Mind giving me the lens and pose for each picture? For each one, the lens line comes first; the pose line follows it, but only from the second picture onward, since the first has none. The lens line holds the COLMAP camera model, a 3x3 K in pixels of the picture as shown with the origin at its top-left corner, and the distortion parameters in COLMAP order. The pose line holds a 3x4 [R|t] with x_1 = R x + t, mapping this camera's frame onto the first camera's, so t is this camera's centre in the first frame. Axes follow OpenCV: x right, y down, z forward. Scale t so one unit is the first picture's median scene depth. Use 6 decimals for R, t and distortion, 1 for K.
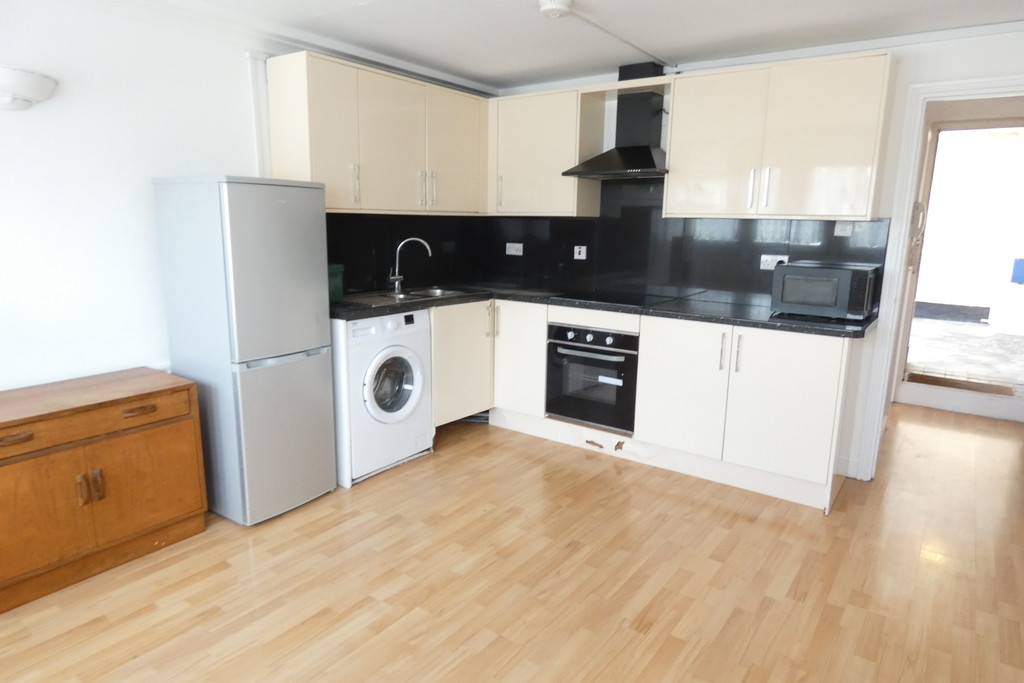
lens RADIAL K [[619.7, 0, 511.1], [0, 619.7, 342.9], [0, 0, 1]] dist [-0.007806, -0.000462]
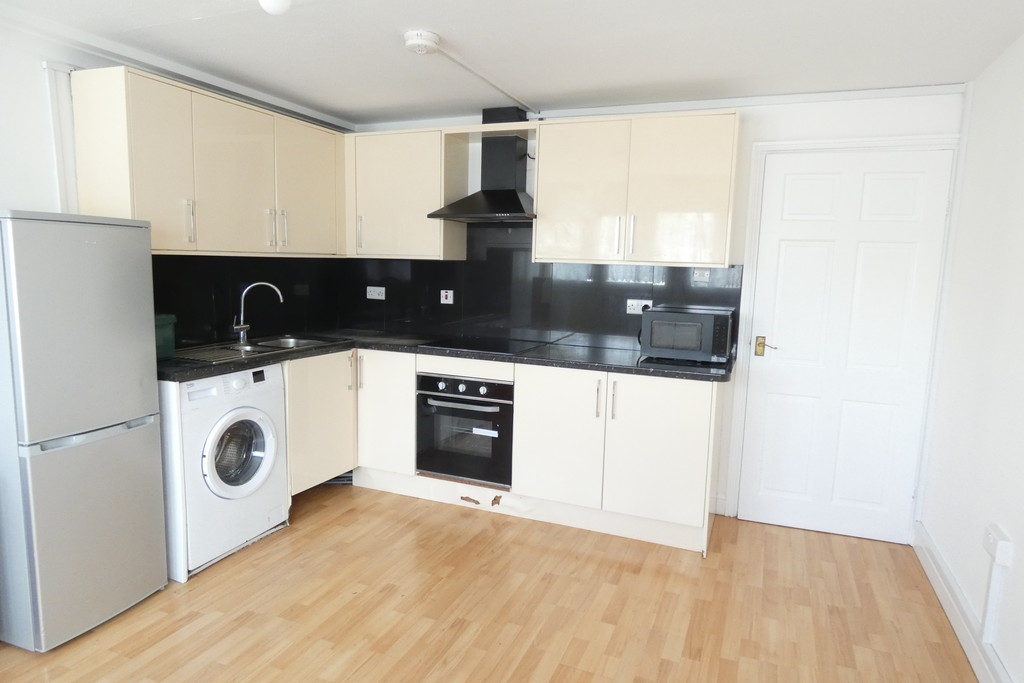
lens RADIAL K [[619.0, 0, 514.4], [0, 619.0, 342.6], [0, 0, 1]] dist [0.001357, 0.003623]
pose [[0.971447, -0.023236, 0.236117, -0.018718], [0.036762, 0.997915, -0.053046, -0.025917], [-0.234392, 0.060211, 0.970276, 0.063771]]
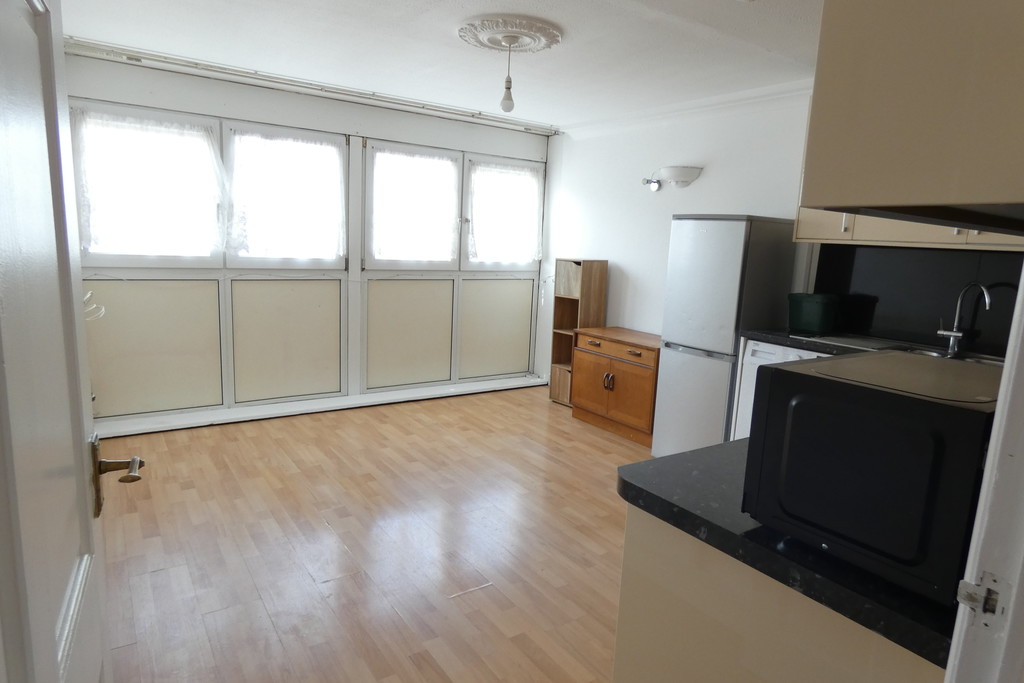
lens RADIAL K [[619.7, 0, 511.1], [0, 619.7, 342.9], [0, 0, 1]] dist [-0.007806, -0.000462]
pose [[-0.332908, 0.139565, -0.932574, 0.802480], [-0.231015, 0.946776, 0.224157, -0.160288], [0.914224, 0.290062, -0.282947, 0.841291]]
